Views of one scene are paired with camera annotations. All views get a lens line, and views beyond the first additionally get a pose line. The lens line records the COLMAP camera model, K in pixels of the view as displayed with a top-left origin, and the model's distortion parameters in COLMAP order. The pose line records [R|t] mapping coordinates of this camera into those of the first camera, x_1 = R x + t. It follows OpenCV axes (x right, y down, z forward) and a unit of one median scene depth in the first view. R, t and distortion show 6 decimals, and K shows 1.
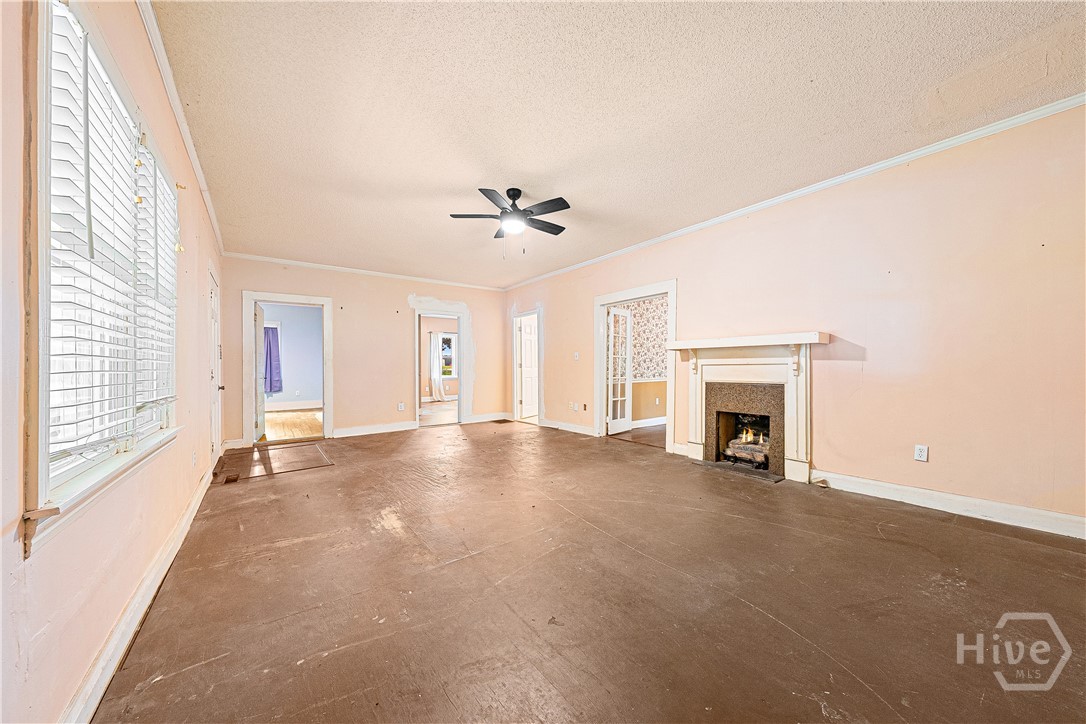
lens RADIAL K [[362.4, 0, 548.4], [0, 362.4, 365.1], [0, 0, 1]] dist [-0.002372, -0.000102]
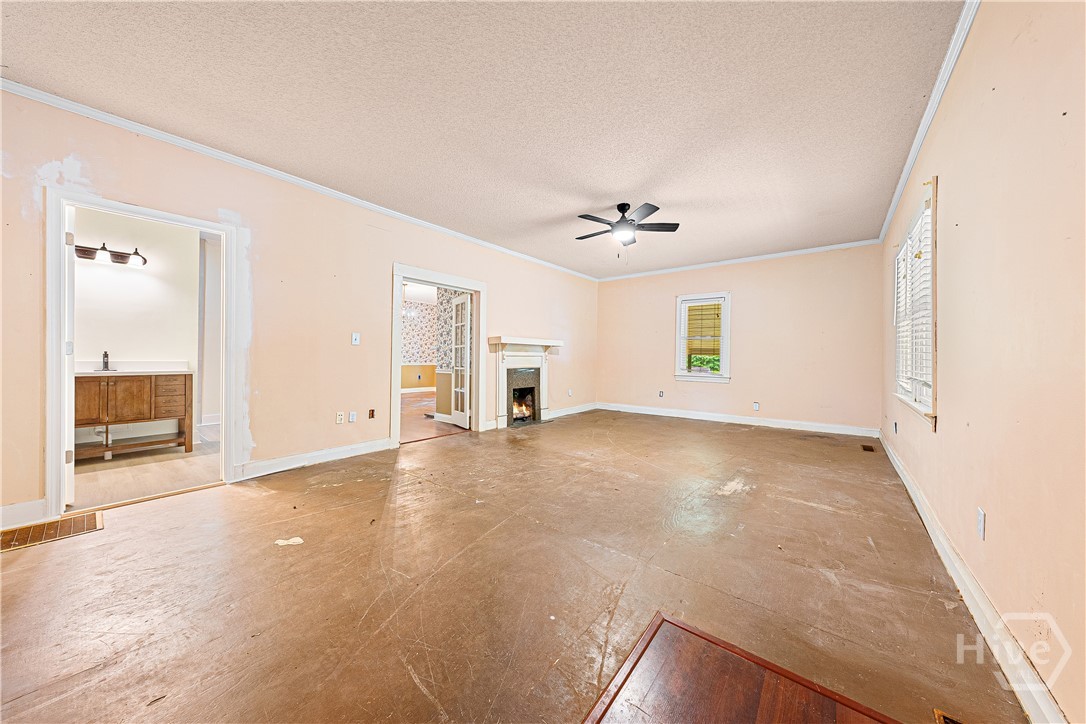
lens RADIAL K [[362.4, 0, 539.8], [0, 362.4, 361.4], [0, 0, 1]] dist [-0.002372, -0.000102]
pose [[-0.219960, -0.004357, 0.975499, -1.080154], [-0.009590, 0.999951, 0.002304, 0.018500], [-0.975462, -0.008848, -0.219991, 1.401326]]
